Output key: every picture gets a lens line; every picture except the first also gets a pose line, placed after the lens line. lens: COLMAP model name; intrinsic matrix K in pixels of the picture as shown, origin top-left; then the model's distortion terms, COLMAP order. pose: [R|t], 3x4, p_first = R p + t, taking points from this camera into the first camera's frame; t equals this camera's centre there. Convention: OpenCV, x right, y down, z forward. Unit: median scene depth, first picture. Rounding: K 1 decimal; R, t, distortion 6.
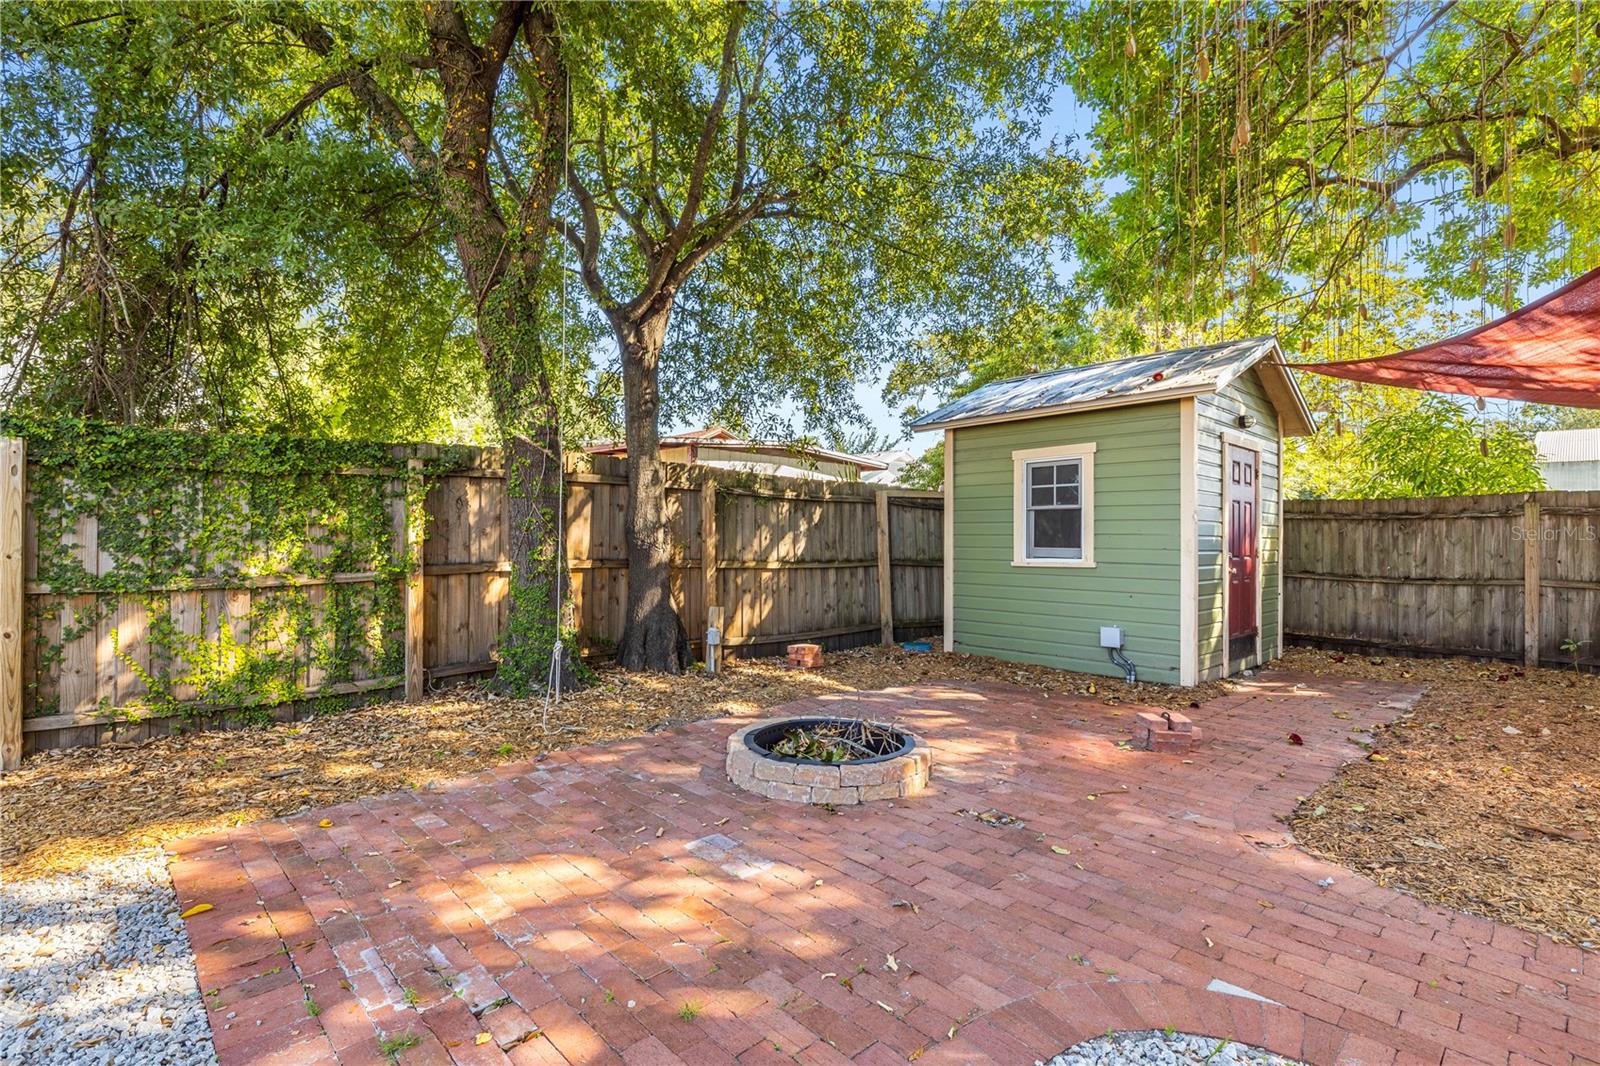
lens RADIAL K [[755.5, 0, 801.2], [0, 755.5, 533.8], [0, 0, 1]] dist [0.001760, 0.000903]
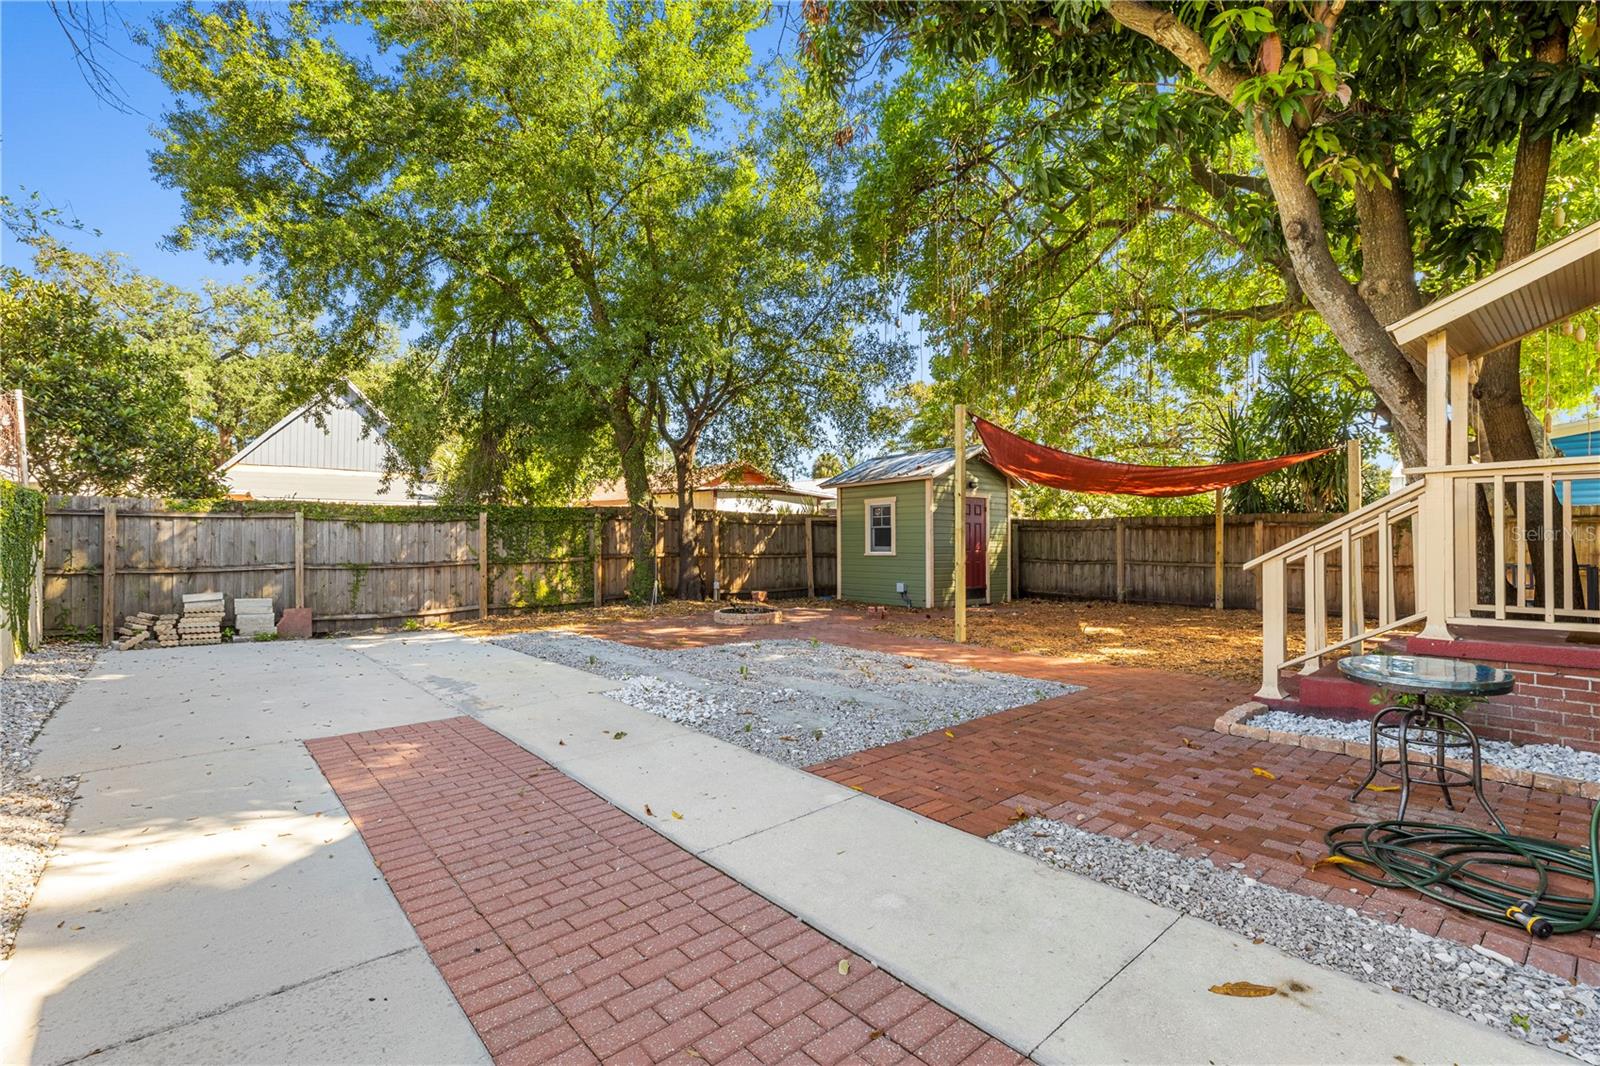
lens RADIAL K [[724.3, 0, 795.5], [0, 724.3, 534.4], [0, 0, 1]] dist [-0.000942, -0.000102]
pose [[0.998221, -0.008545, -0.059015, 0.234113], [0.008245, 0.999952, -0.005323, -0.006931], [0.059057, 0.004827, 0.998243, -1.096412]]
